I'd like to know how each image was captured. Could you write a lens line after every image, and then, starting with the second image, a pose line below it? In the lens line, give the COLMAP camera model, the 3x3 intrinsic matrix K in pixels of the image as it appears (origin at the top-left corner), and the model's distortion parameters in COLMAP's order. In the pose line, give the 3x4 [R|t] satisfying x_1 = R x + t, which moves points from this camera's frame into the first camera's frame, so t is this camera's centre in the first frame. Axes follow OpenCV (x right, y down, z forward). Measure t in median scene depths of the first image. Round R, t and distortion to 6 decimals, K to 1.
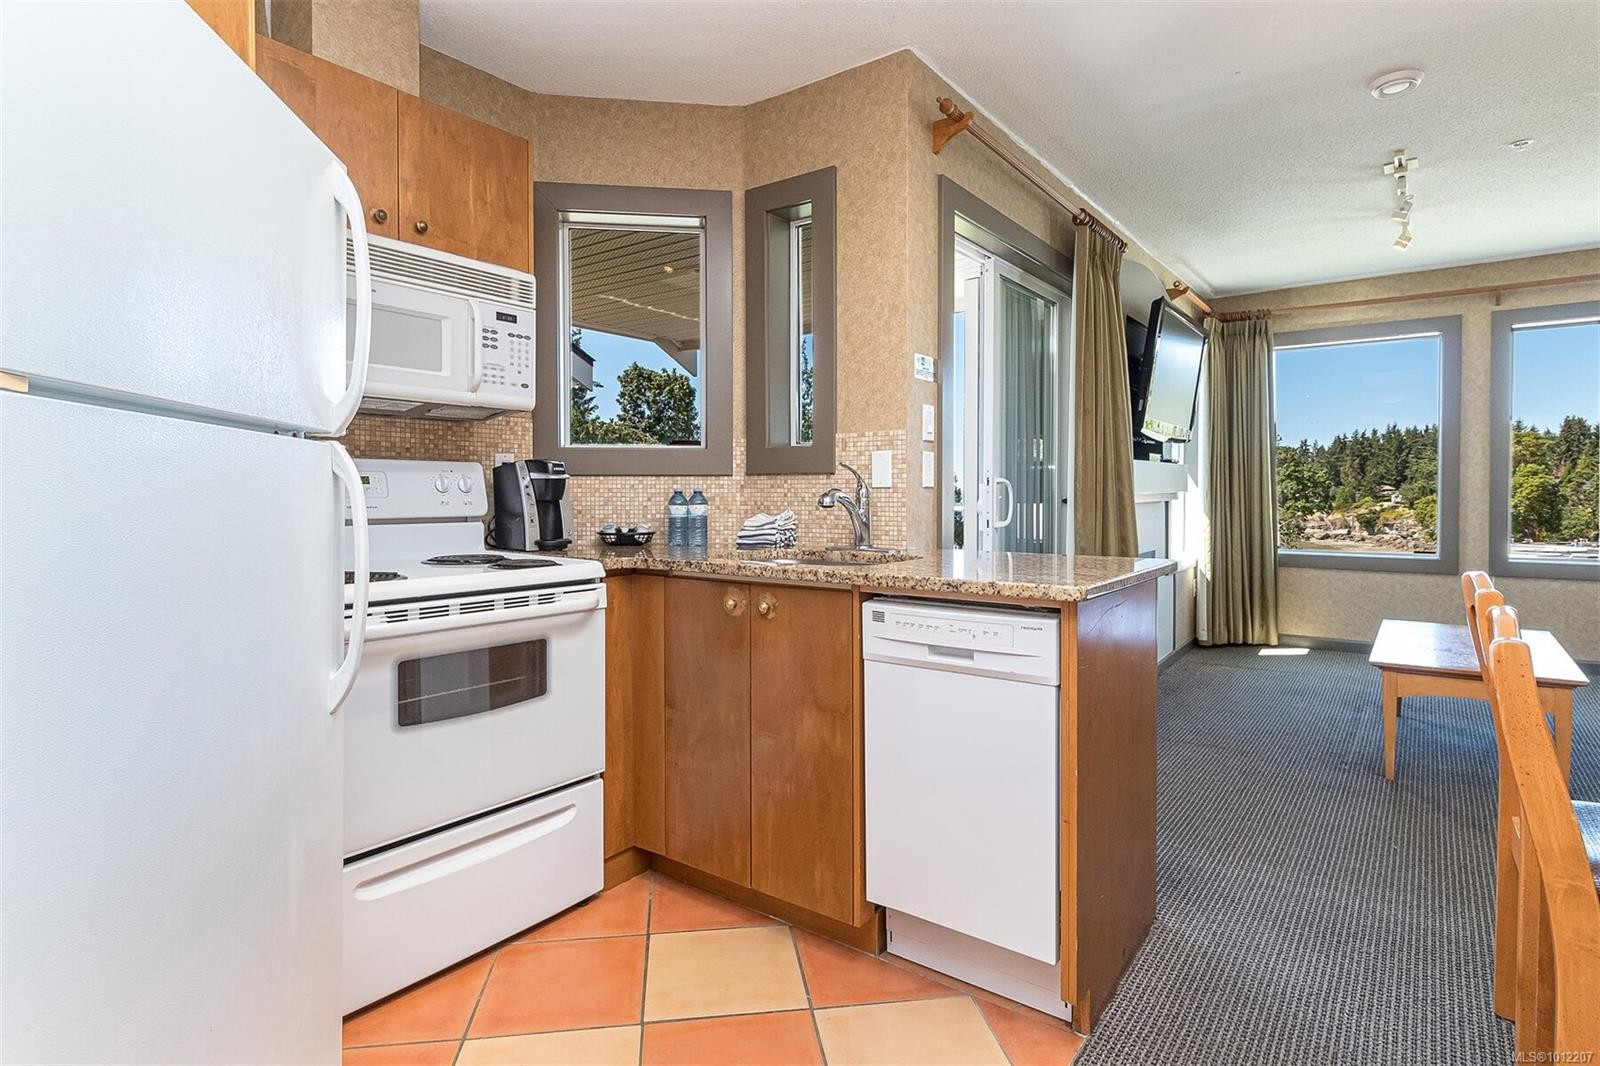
lens RADIAL K [[836.0, 0, 799.2], [0, 836.0, 507.8], [0, 0, 1]] dist [0.001848, 0.000061]
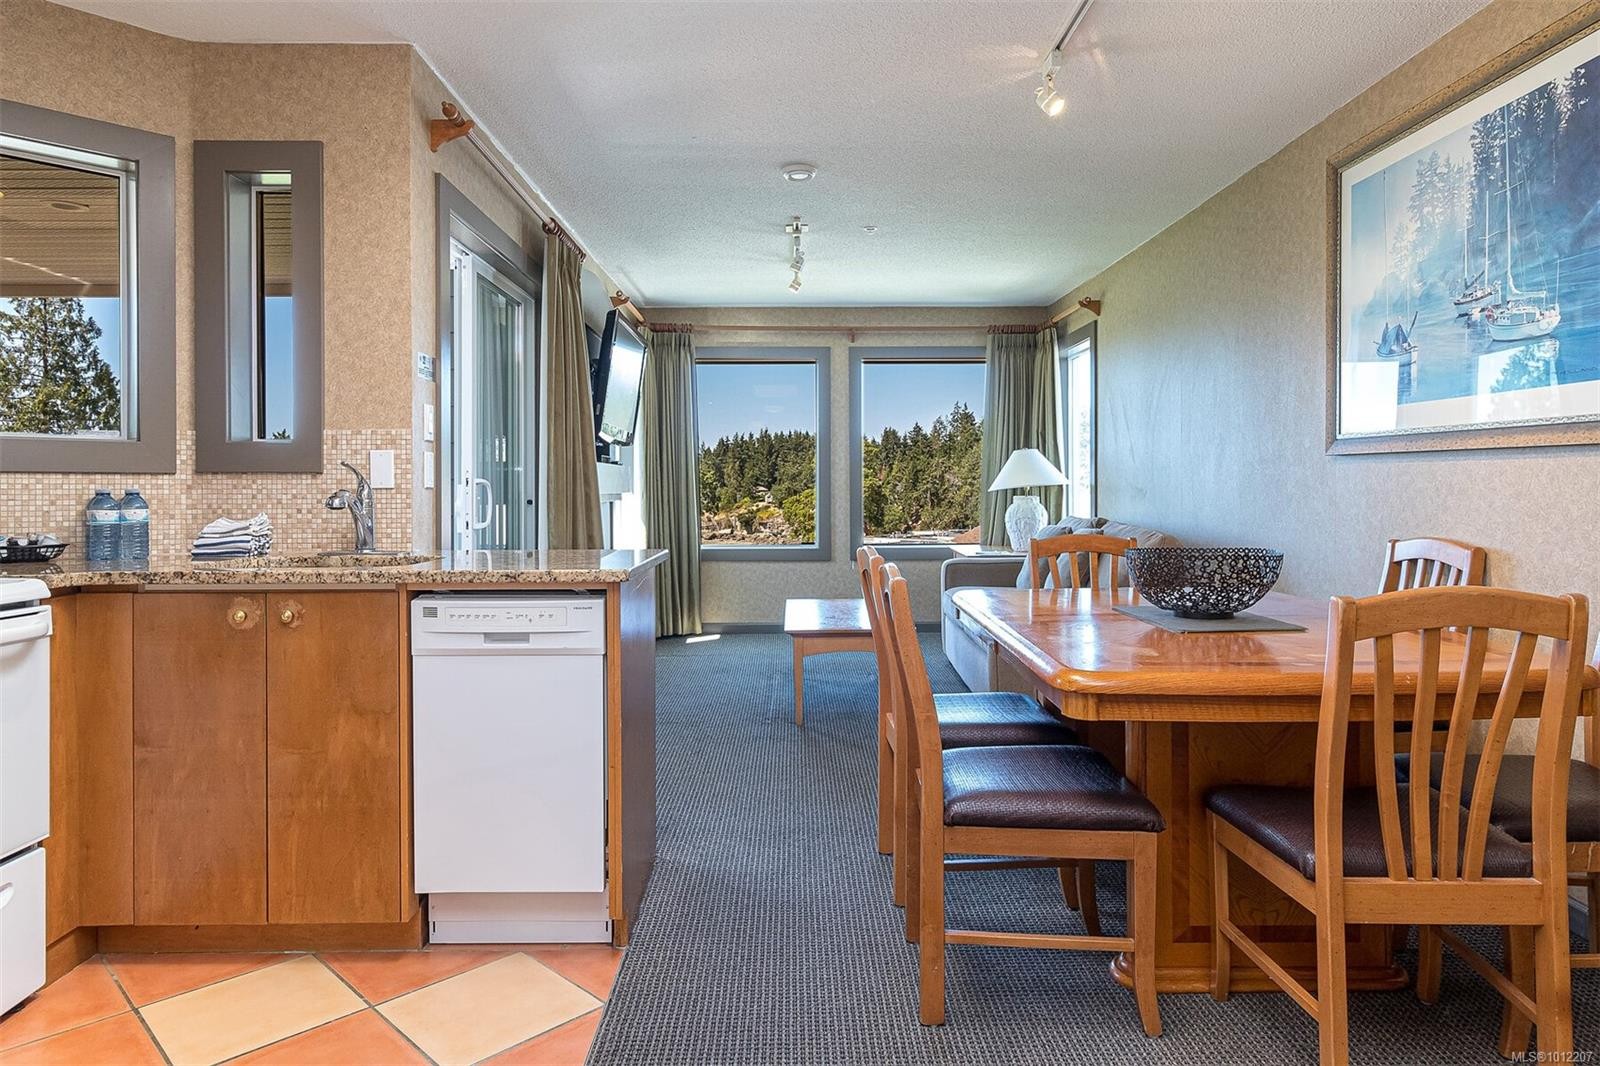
lens RADIAL K [[965.6, 0, 801.3], [0, 965.6, 493.3], [0, 0, 1]] dist [0.000547, 0.000099]
pose [[0.793795, -0.002429, 0.608180, -0.188184], [0.013996, 0.999800, -0.014274, 0.004012], [-0.608024, 0.019843, 0.793671, -0.166507]]
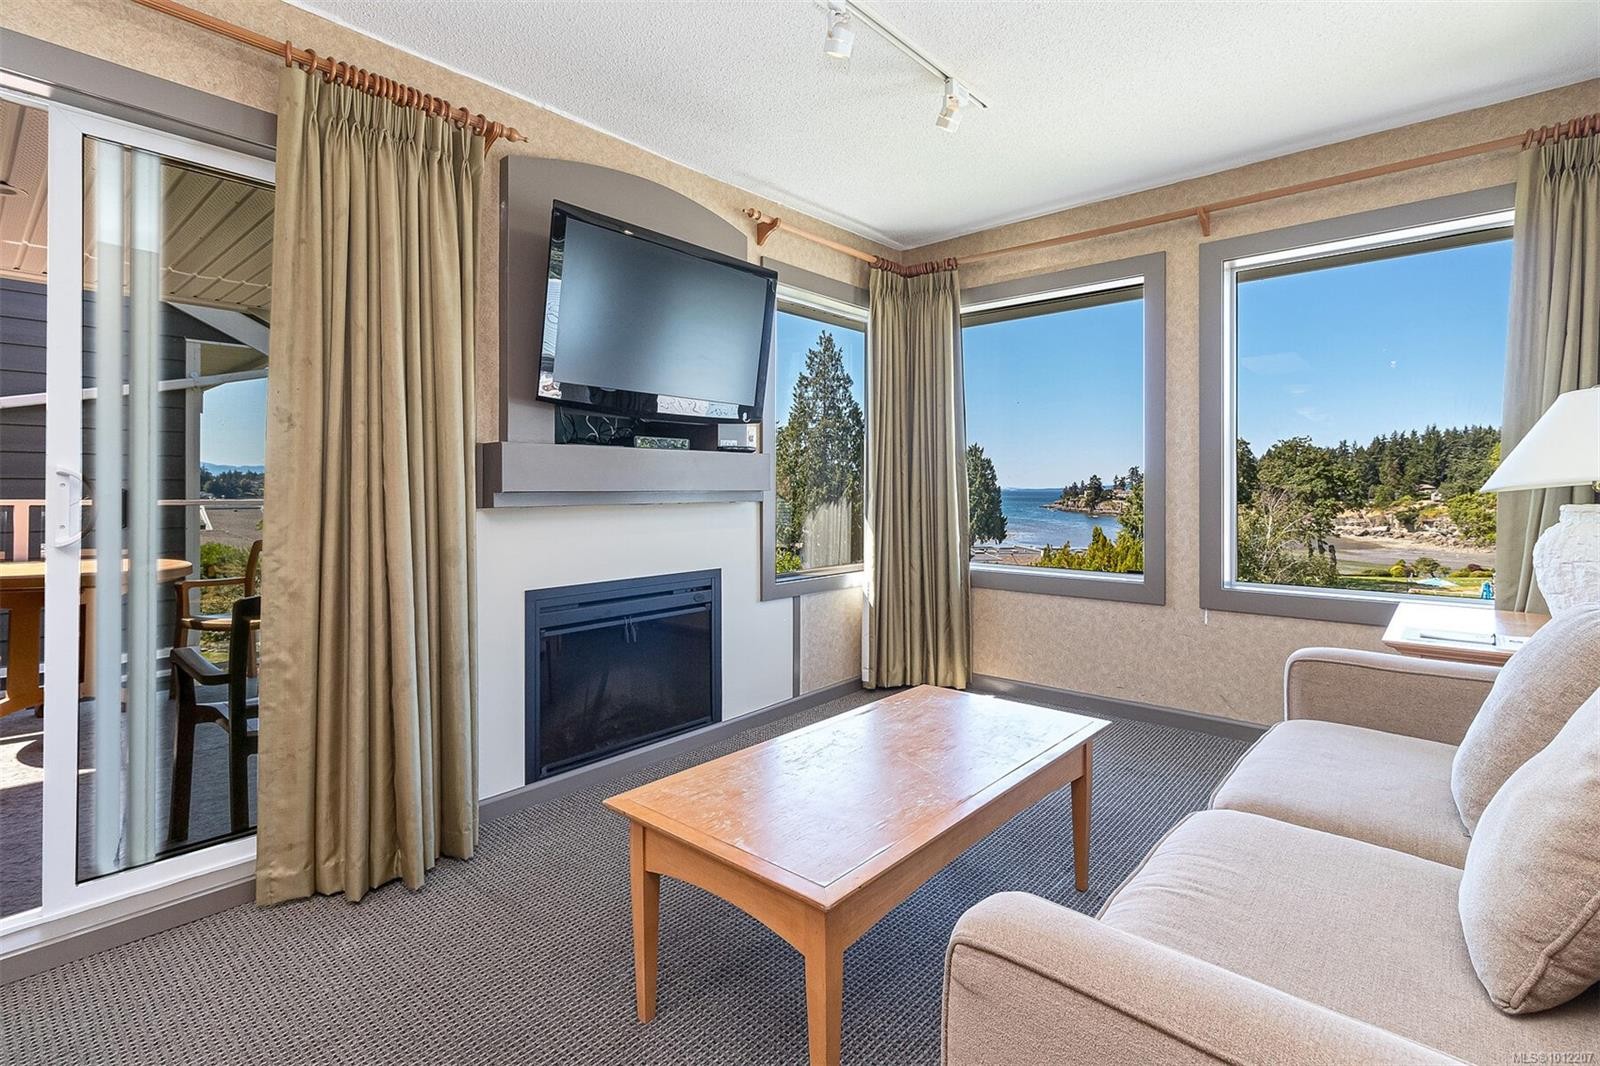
lens RADIAL K [[760.9, 0, 805.3], [0, 760.9, 487.0], [0, 0, 1]] dist [0.001341, 0.000418]
pose [[0.997322, 0.003123, -0.073071, 1.011708], [-0.004664, 0.999770, -0.020934, -0.015233], [0.072989, 0.021219, 0.997107, 0.605209]]
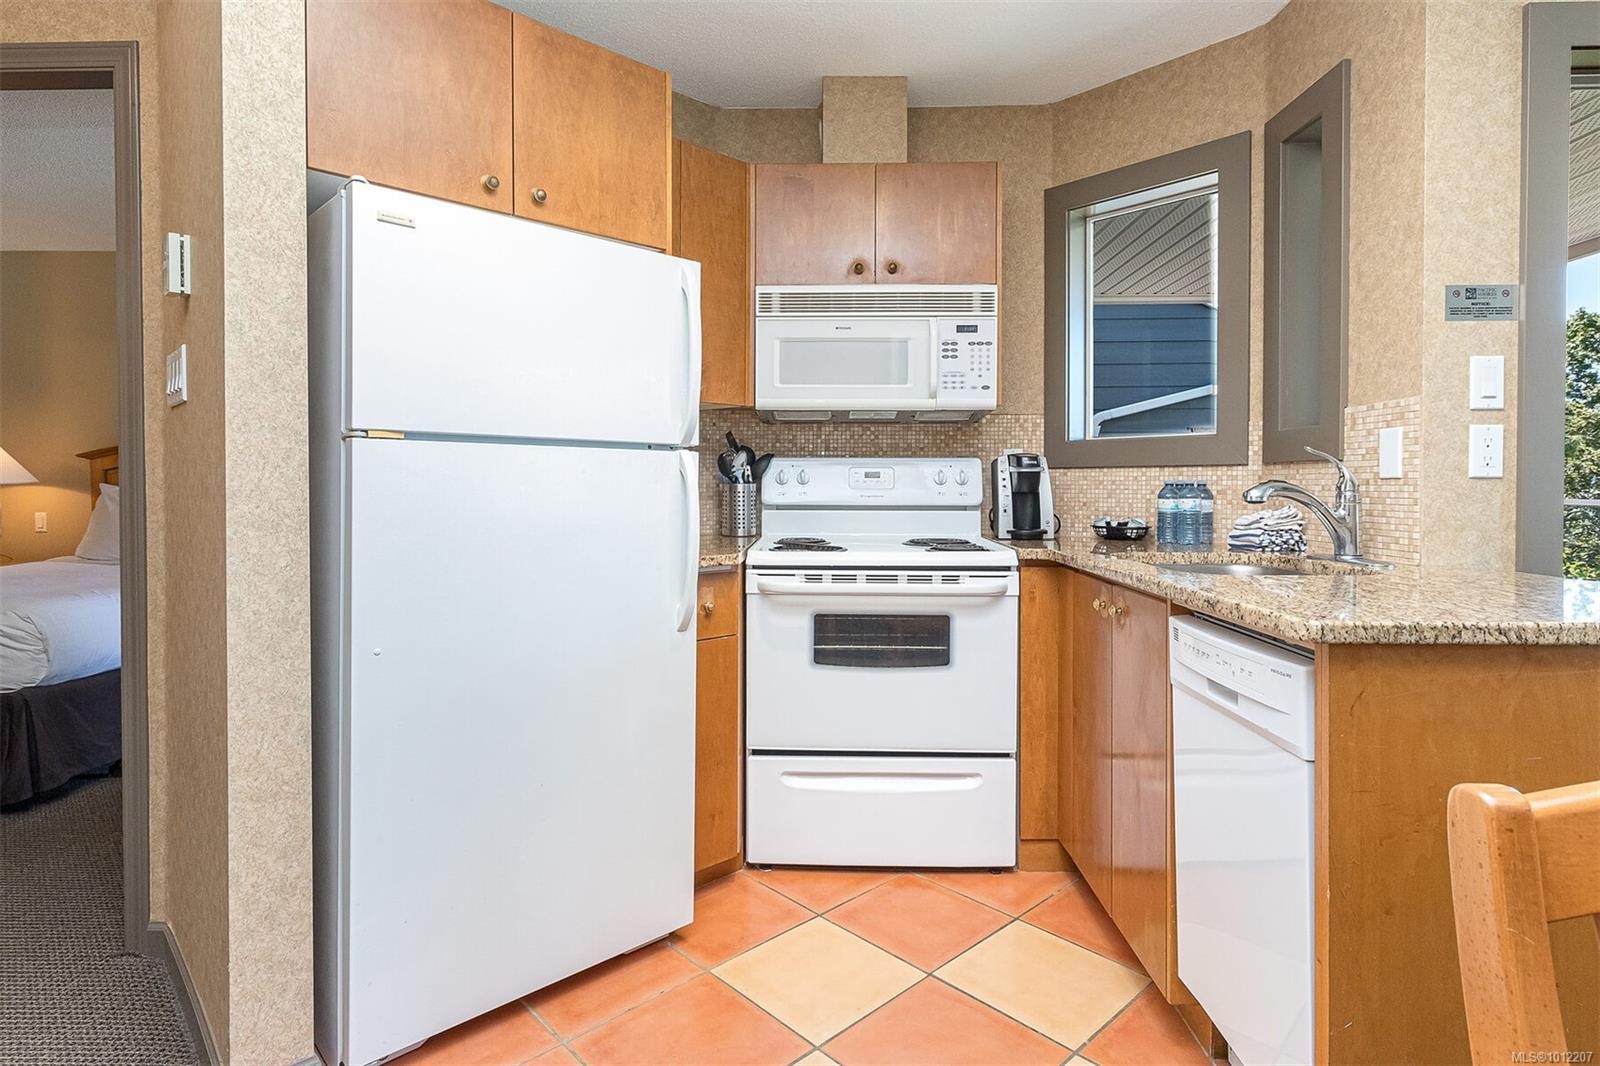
lens RADIAL K [[838.4, 0, 796.0], [0, 838.4, 495.9], [0, 0, 1]] dist [0.004945, 0.000769]
pose [[0.573472, 0.011559, -0.819144, 0.391568], [-0.015611, 0.999873, 0.003181, -0.002705], [0.819077, 0.010964, 0.573580, 0.148620]]
